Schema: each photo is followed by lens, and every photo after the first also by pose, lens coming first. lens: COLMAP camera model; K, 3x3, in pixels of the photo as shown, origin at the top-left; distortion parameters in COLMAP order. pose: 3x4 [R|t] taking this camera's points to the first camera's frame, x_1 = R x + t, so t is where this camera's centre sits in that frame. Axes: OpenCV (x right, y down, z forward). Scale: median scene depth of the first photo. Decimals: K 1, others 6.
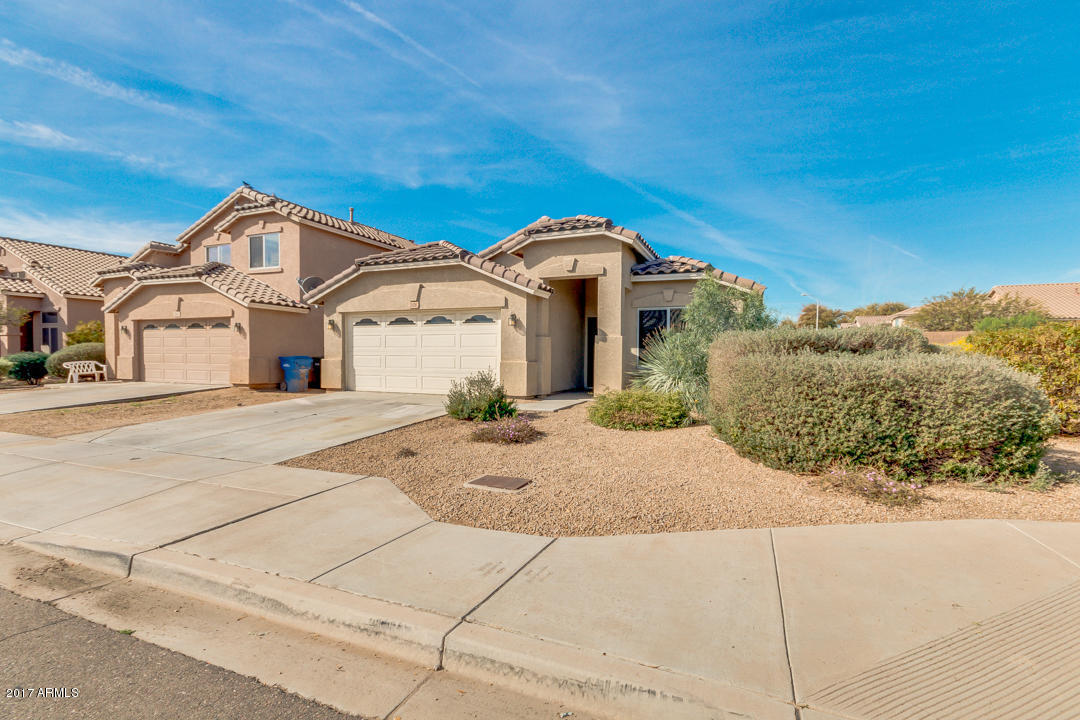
lens RADIAL K [[512.6, 0, 540.0], [0, 512.6, 360.0], [0, 0, 1]] dist [-0.002579, -0.001107]
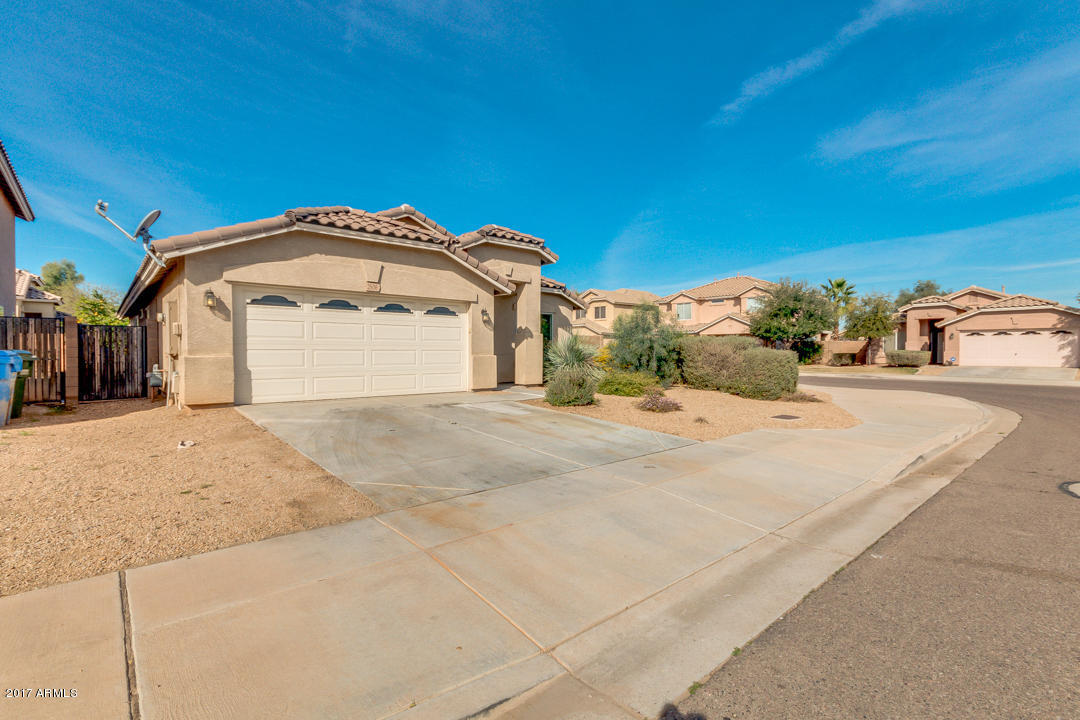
lens RADIAL K [[492.7, 0, 540.0], [0, 492.7, 360.0], [0, 0, 1]] dist [0.002516, 0.000287]
pose [[0.422004, -0.023423, 0.906291, -0.873567], [0.003307, 0.999699, 0.024298, -0.010851], [-0.906588, -0.007257, 0.421955, 0.447852]]
